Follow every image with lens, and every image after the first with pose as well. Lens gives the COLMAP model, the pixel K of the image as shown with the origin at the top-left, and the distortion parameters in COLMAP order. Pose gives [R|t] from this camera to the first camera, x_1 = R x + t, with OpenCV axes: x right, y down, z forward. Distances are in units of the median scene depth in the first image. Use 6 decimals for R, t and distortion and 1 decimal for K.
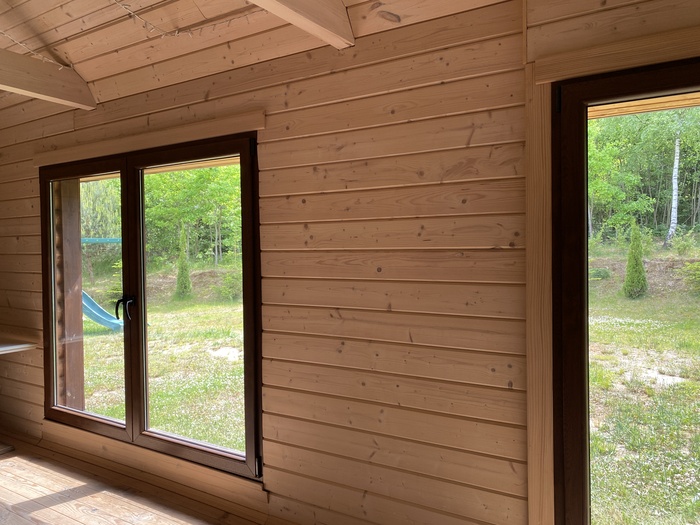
lens RADIAL K [[532.2, 0, 346.7], [0, 532.2, 257.5], [0, 0, 1]] dist [0.042224, -0.034979]
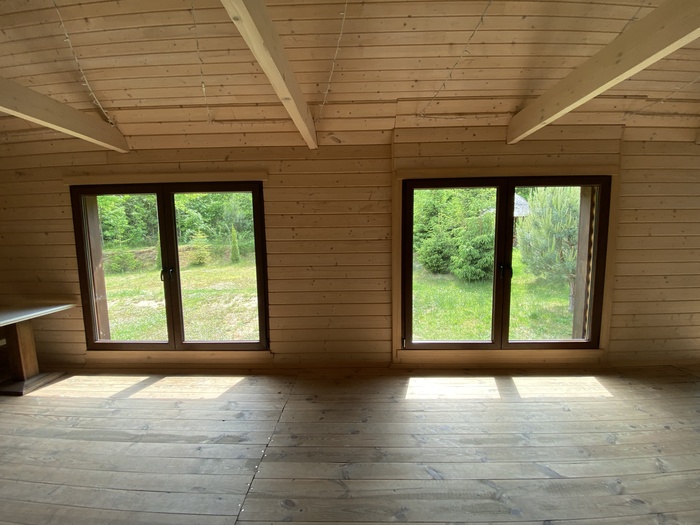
lens RADIAL K [[280.1, 0, 350.0], [0, 280.1, 262.5], [0, 0, 1]] dist [0.018887, -0.019147]
pose [[0.855803, -0.052458, 0.514635, -0.437562], [0.013481, 0.996769, 0.079185, -0.010041], [-0.517126, -0.060829, 0.853745, -0.094465]]
